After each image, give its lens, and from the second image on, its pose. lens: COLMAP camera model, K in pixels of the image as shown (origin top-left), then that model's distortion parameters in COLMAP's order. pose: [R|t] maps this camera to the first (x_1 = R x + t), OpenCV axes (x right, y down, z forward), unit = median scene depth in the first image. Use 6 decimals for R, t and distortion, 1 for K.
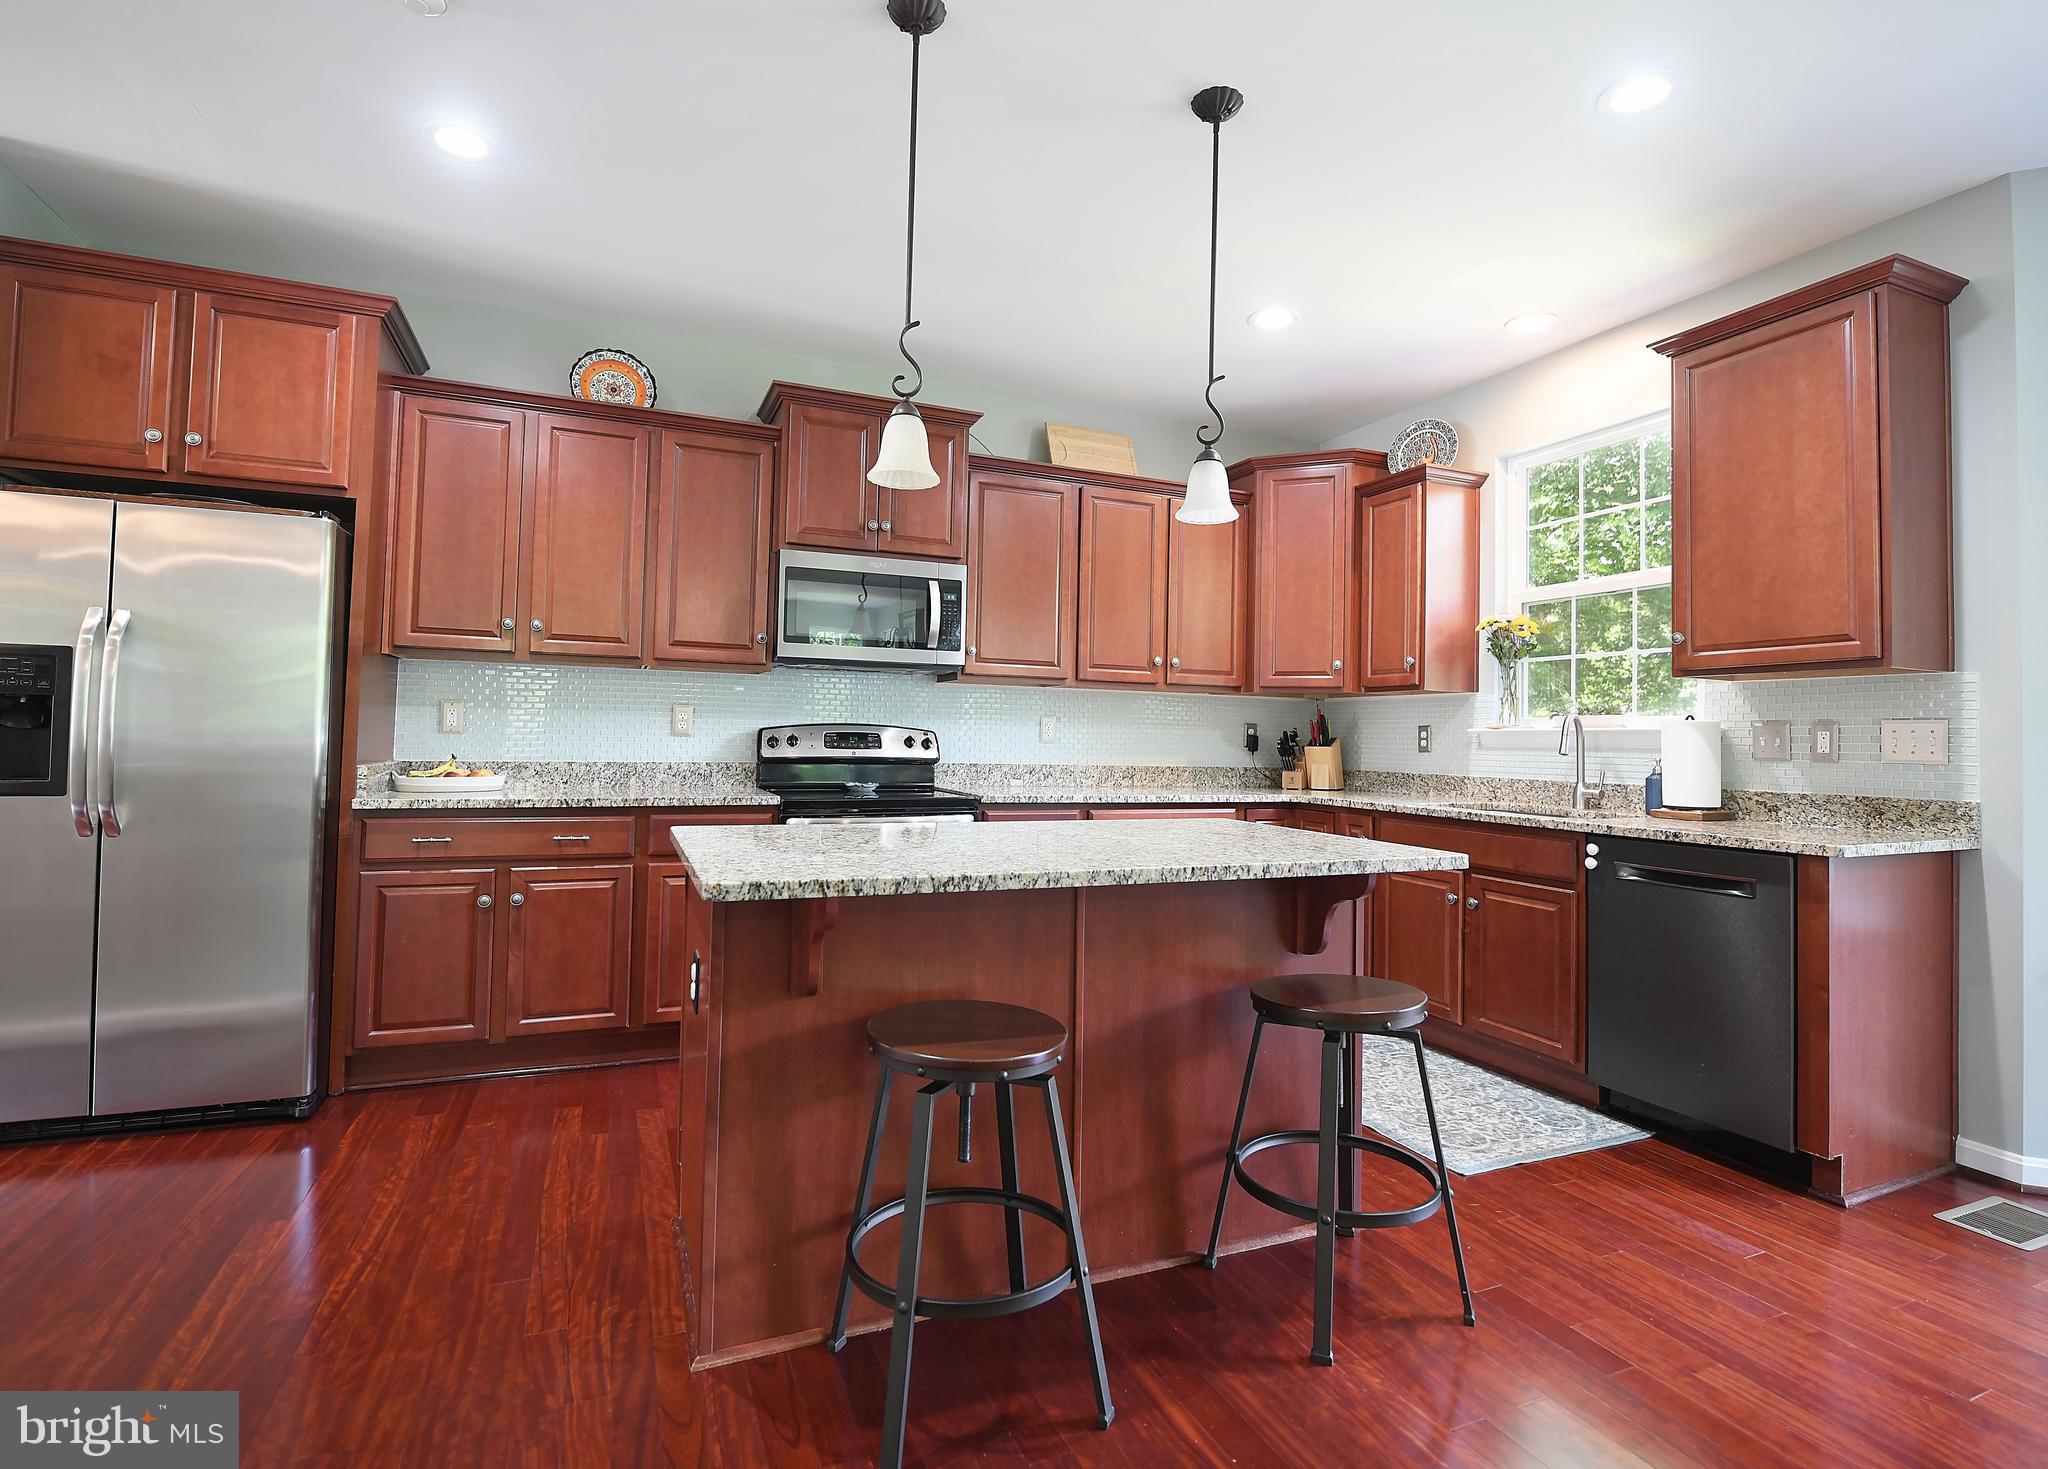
lens RADIAL K [[992.6, 0, 1029.1], [0, 992.6, 703.6], [0, 0, 1]] dist [-0.009035, -0.003314]
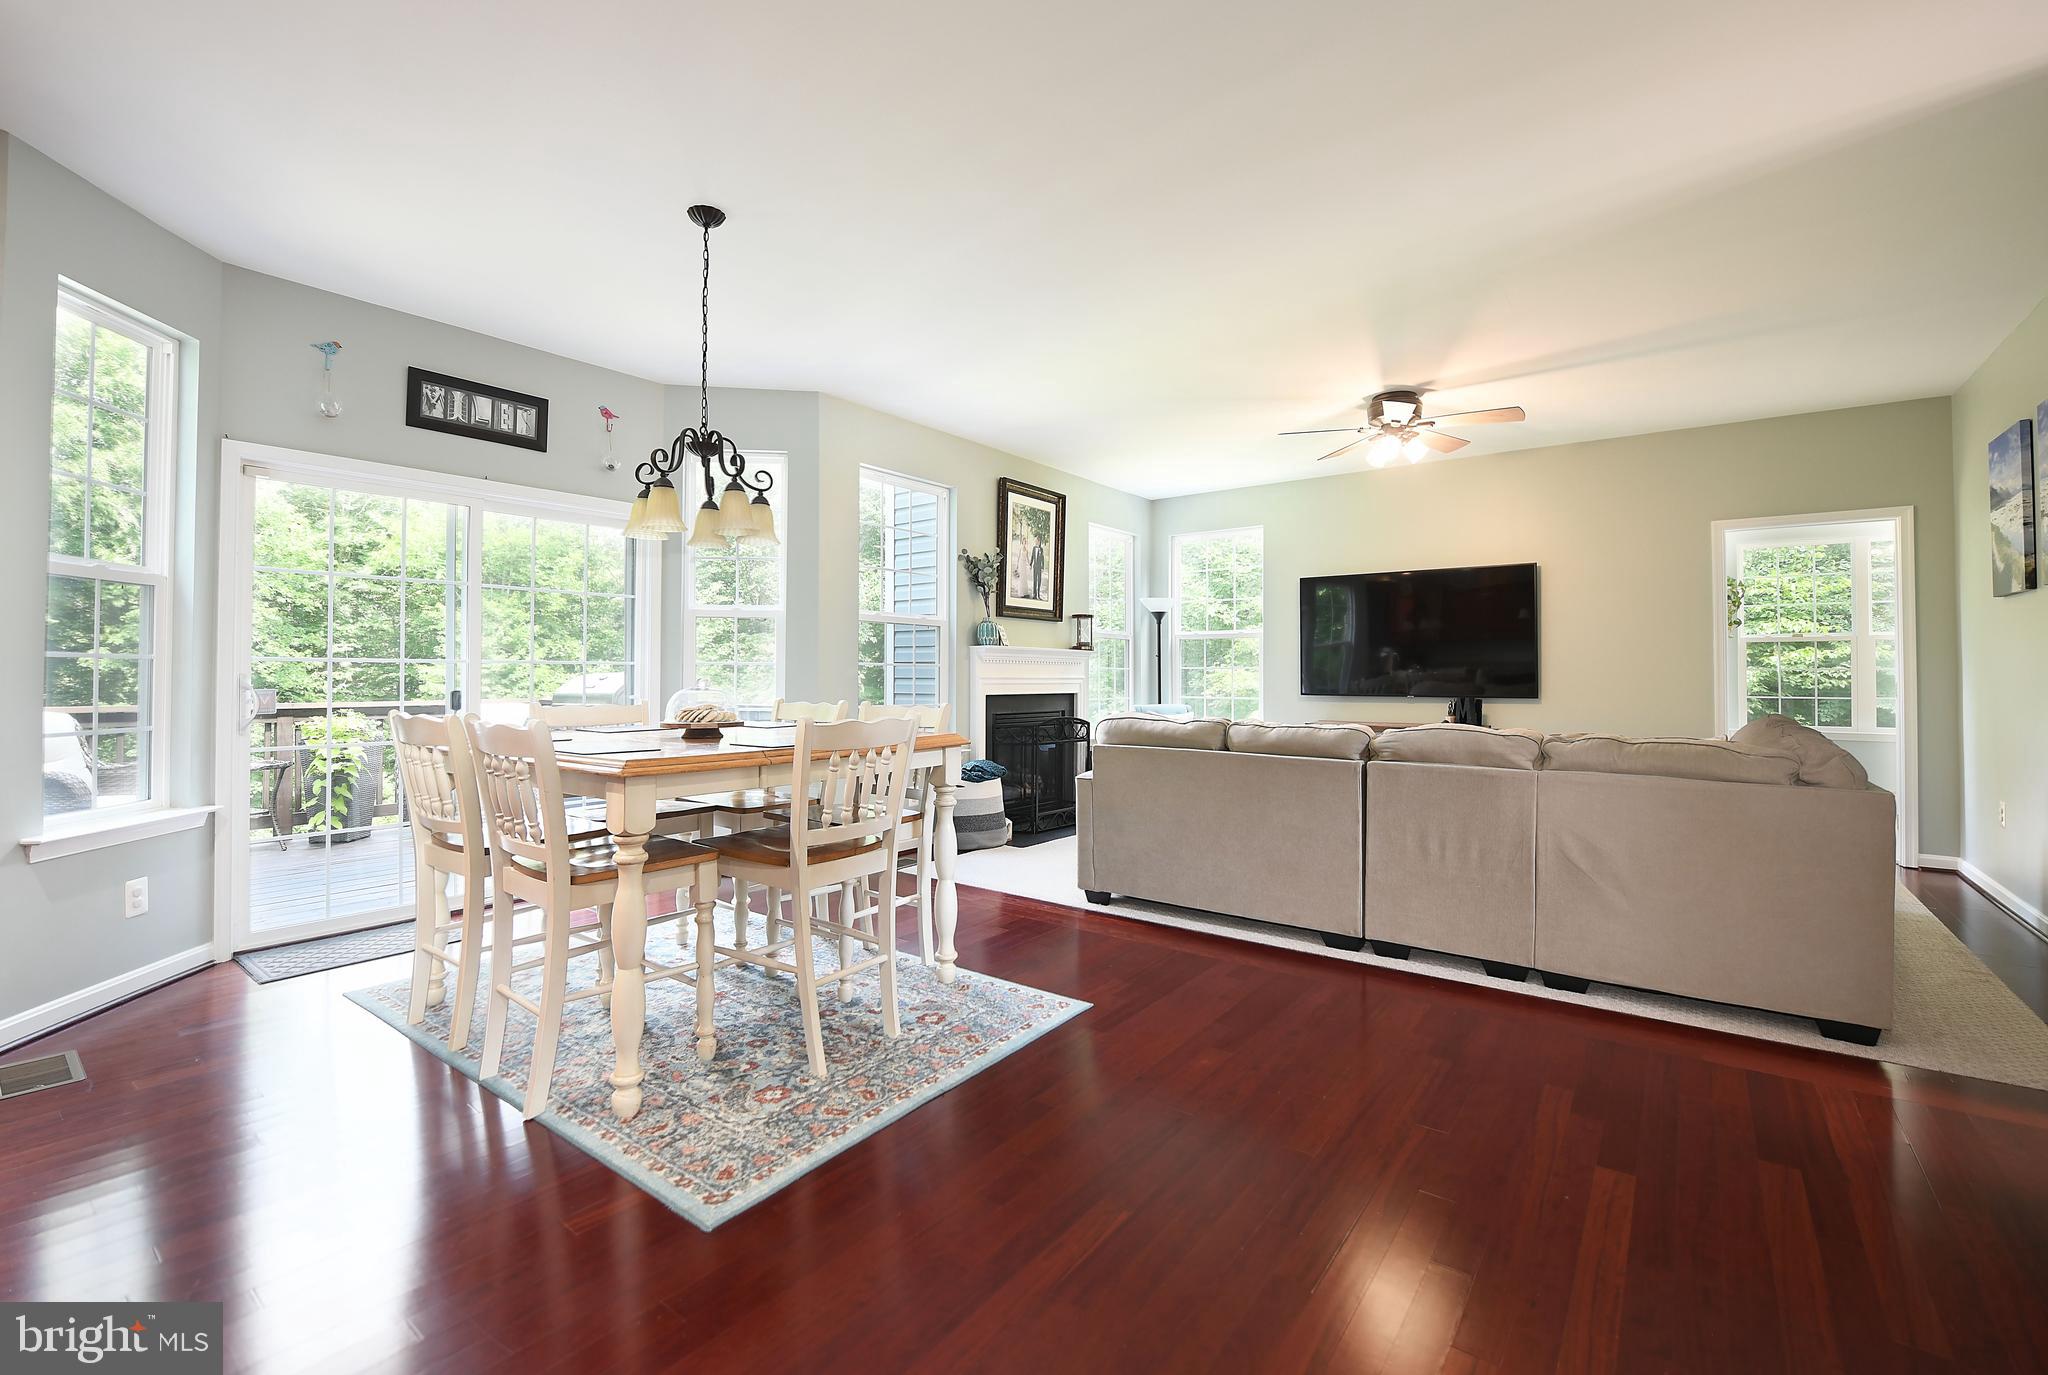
lens RADIAL K [[886.2, 0, 1003.5], [0, 886.2, 659.4], [0, 0, 1]] dist [-0.015014, -0.000281]
pose [[-0.488602, -0.006899, 0.872480, -0.266562], [-0.043258, 0.998931, -0.016327, 0.008183], [-0.871434, -0.045719, -0.488378, 0.330698]]
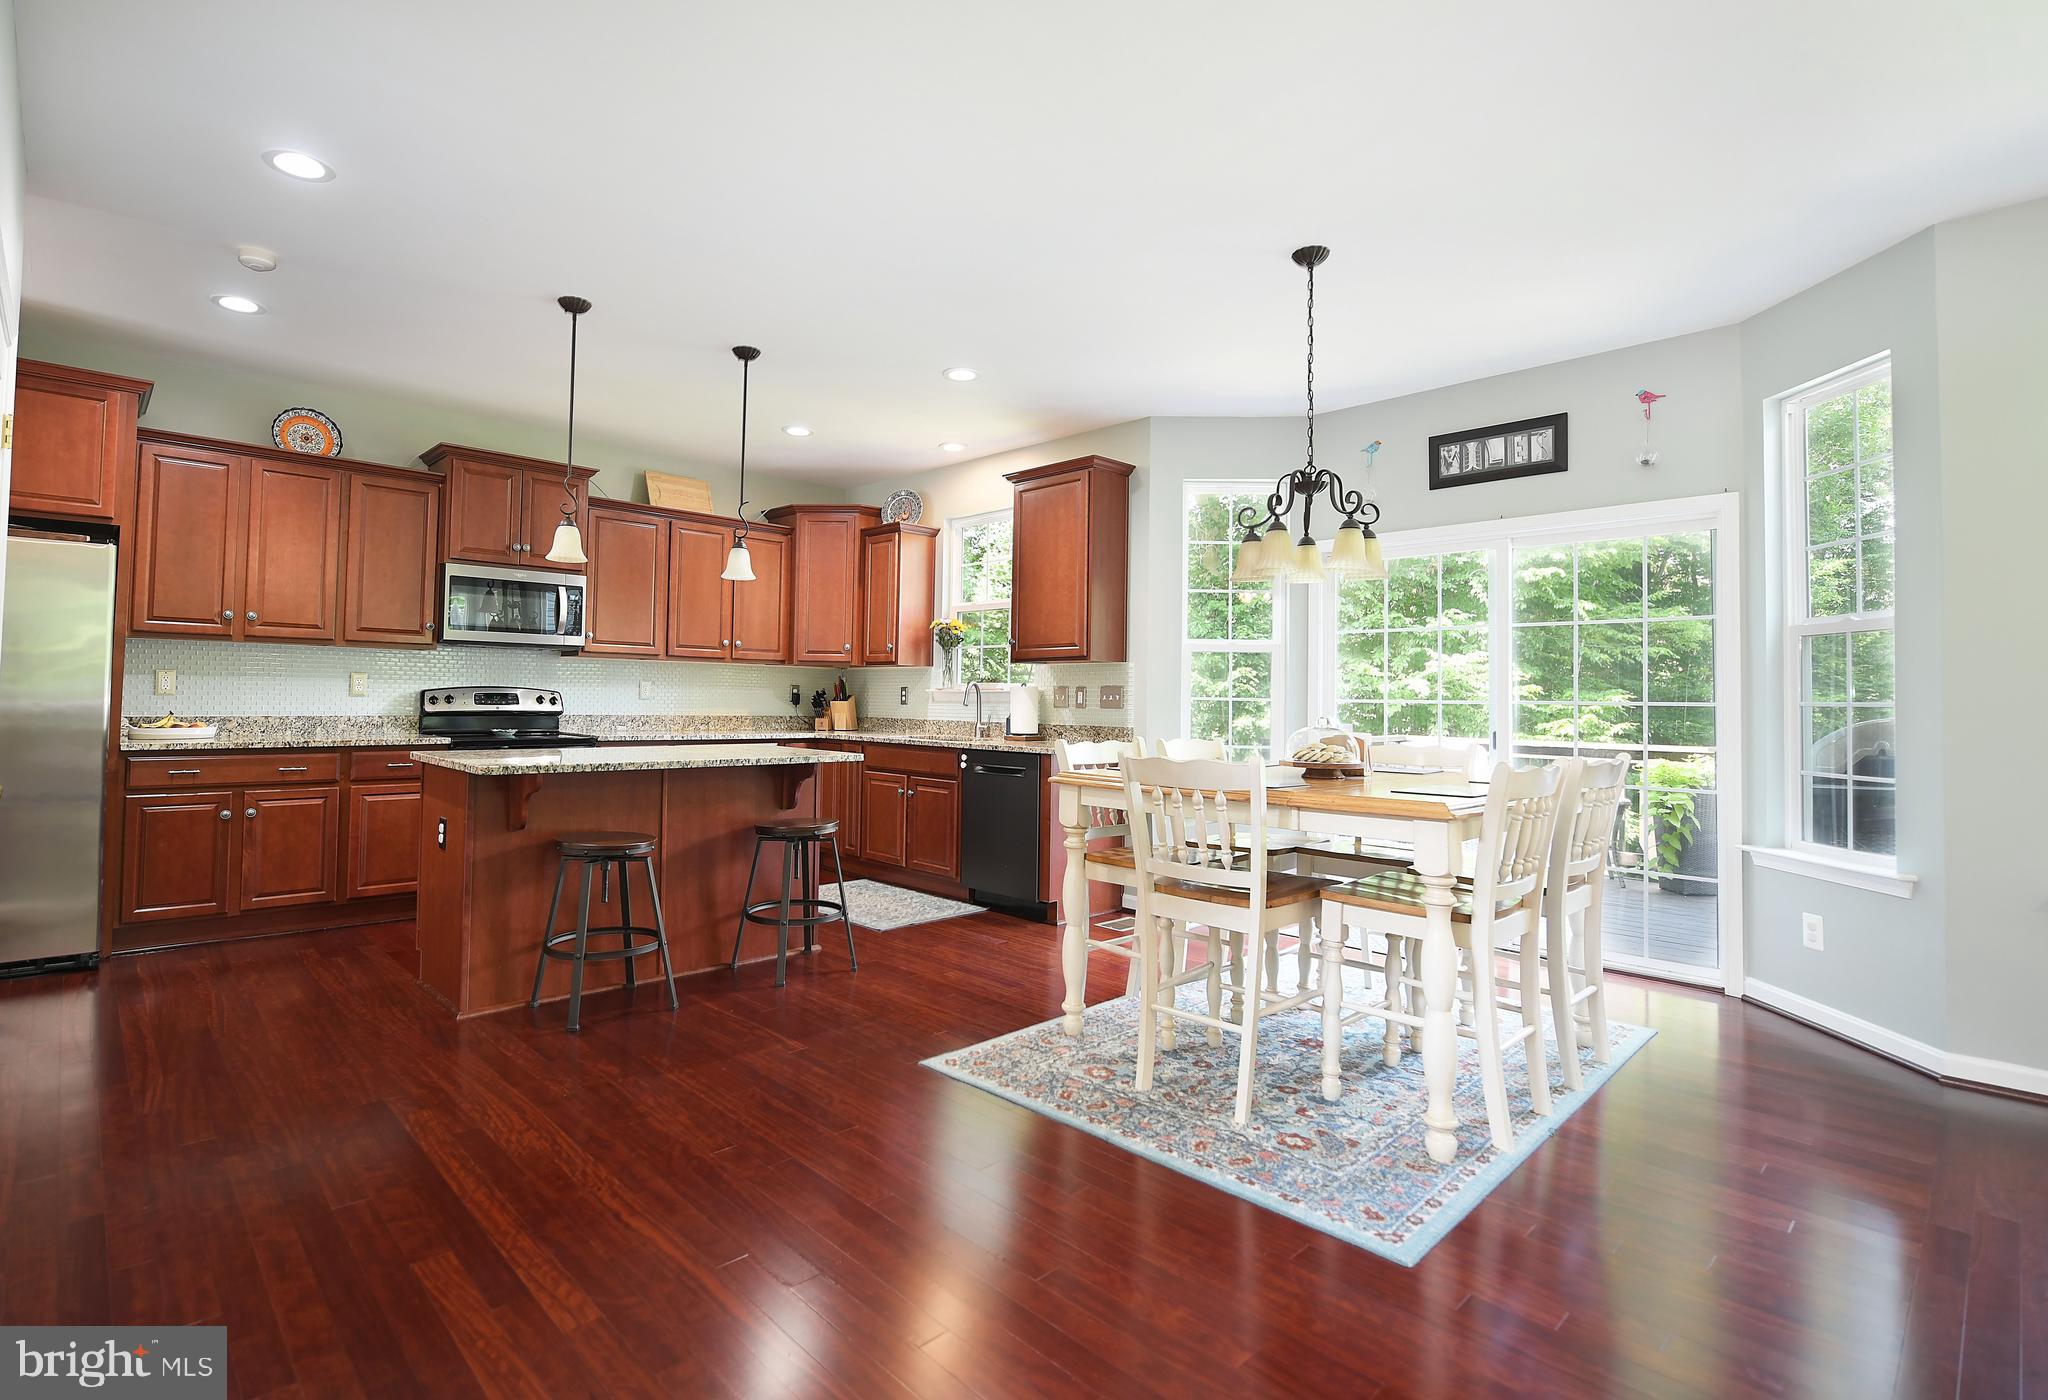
lens RADIAL K [[983.7, 0, 976.5], [0, 983.7, 668.7], [0, 0, 1]] dist [-0.003409, -0.003402]
pose [[0.940147, 0.005349, 0.340726, -0.017686], [-0.008982, 0.999918, 0.009087, -0.025287], [-0.340650, -0.011604, 0.940119, -0.561103]]
